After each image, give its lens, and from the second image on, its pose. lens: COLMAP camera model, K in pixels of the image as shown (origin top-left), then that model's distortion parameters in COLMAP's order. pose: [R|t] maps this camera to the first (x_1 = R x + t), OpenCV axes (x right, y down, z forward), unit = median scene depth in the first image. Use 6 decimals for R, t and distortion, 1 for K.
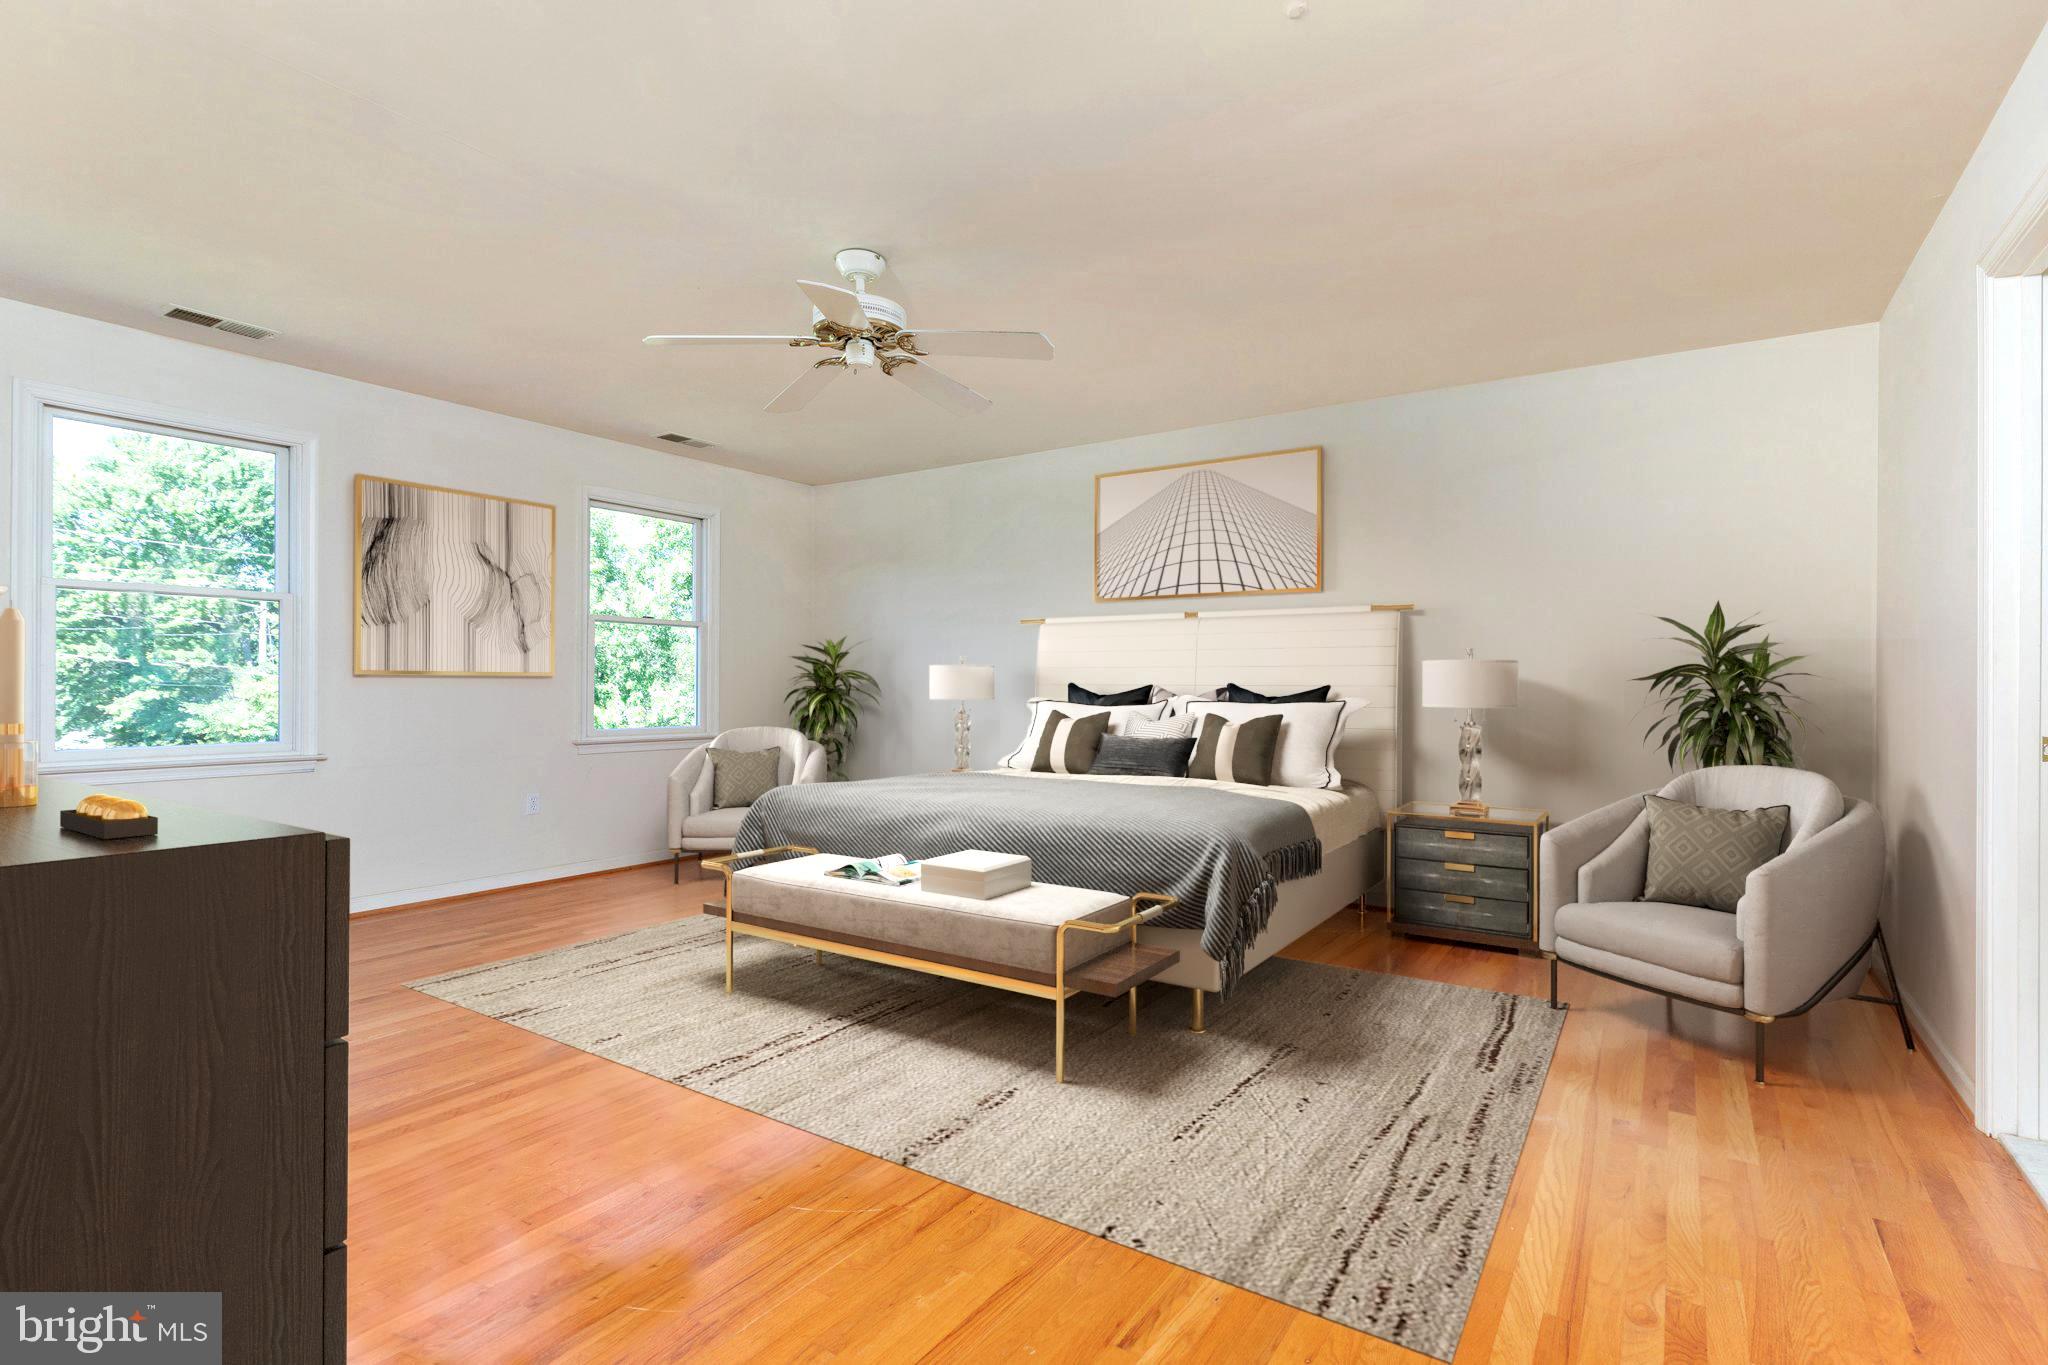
lens RADIAL K [[971.2, 0, 1027.4], [0, 971.2, 688.2], [0, 0, 1]] dist [0.000344, 0.000028]
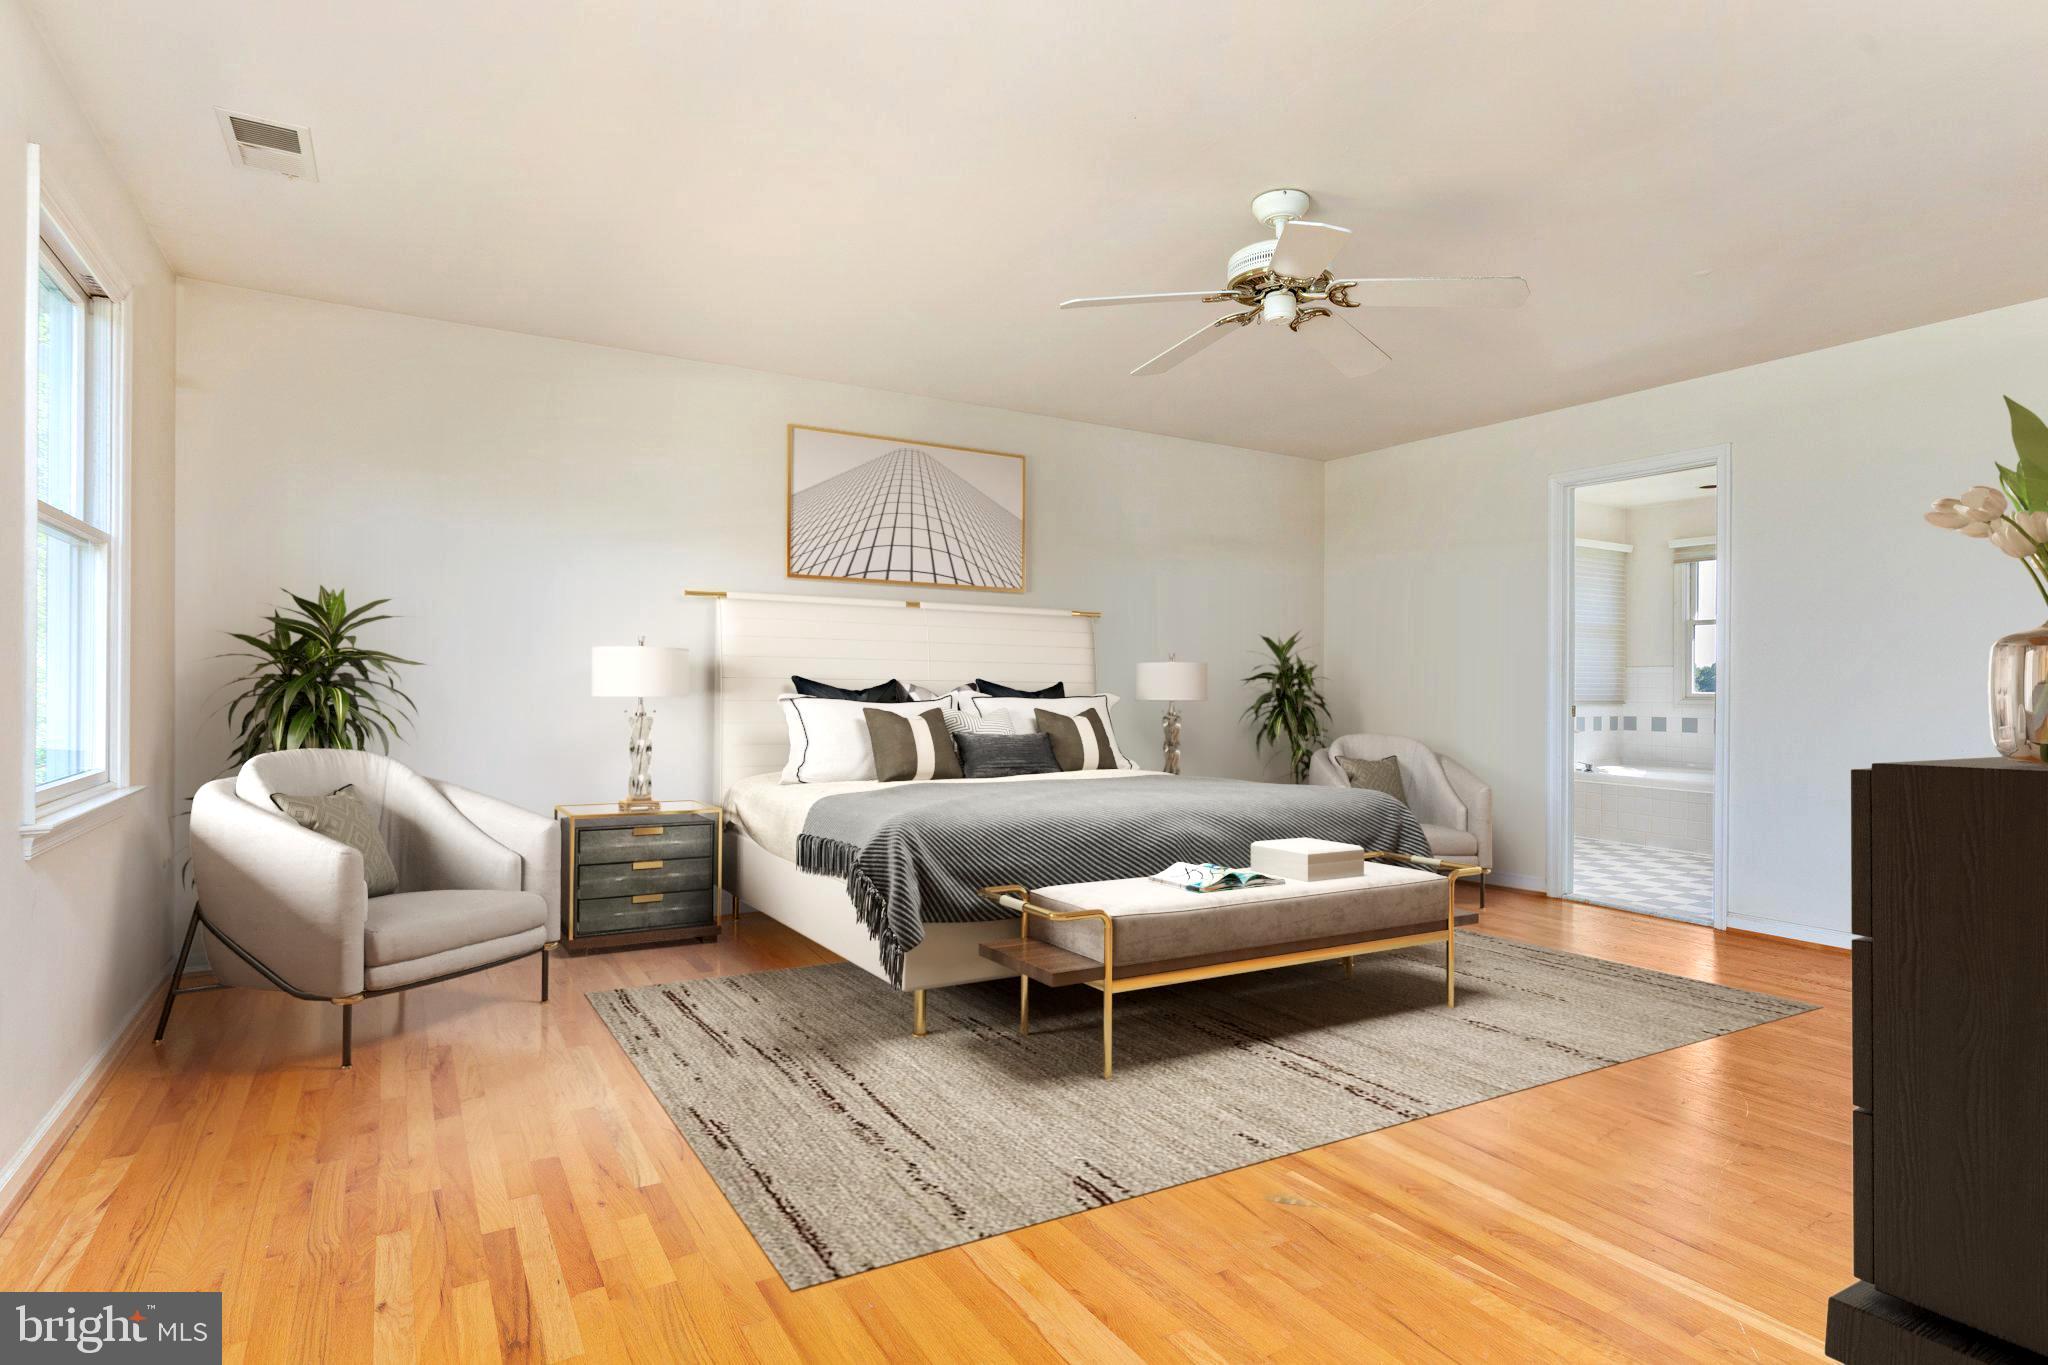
lens RADIAL K [[1096.1, 0, 1020.5], [0, 1096.1, 685.3], [0, 0, 1]] dist [0.003297, 0.000086]
pose [[0.444395, 0.008986, 0.895786, -0.940928], [-0.001182, 0.999955, -0.009445, 0.014698], [-0.895830, 0.003138, 0.444386, 0.581622]]
